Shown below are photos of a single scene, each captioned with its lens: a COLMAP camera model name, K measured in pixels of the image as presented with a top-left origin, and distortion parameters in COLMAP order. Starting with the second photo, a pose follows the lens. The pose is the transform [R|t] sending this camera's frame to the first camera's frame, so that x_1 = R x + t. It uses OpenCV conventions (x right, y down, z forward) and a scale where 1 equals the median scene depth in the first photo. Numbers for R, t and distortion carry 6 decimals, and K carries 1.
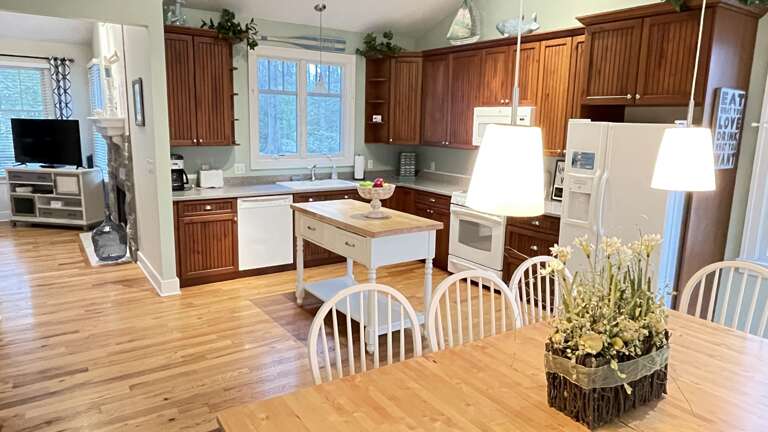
lens RADIAL K [[503.8, 0, 384.0], [0, 503.8, 216.0], [0, 0, 1]] dist [-0.002530, -0.003937]
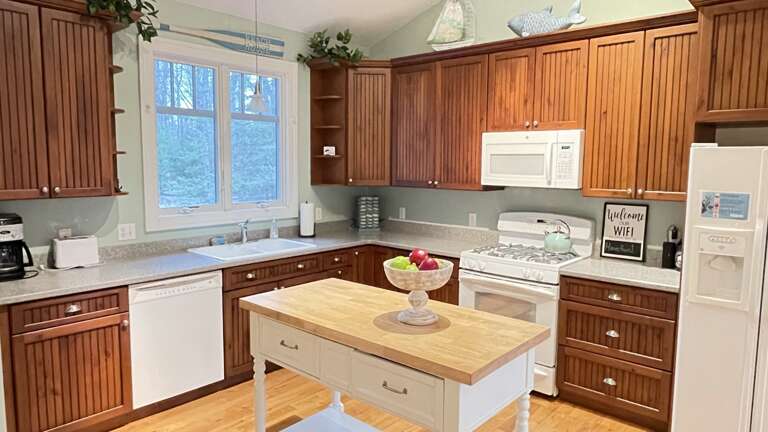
lens RADIAL K [[503.8, 0, 384.0], [0, 503.8, 216.0], [0, 0, 1]] dist [-0.002530, -0.003937]
pose [[0.971252, -0.038823, 0.234867, -0.129757], [0.056071, 0.996162, -0.067207, -0.056197], [-0.231357, 0.078444, 0.969701, 0.341371]]
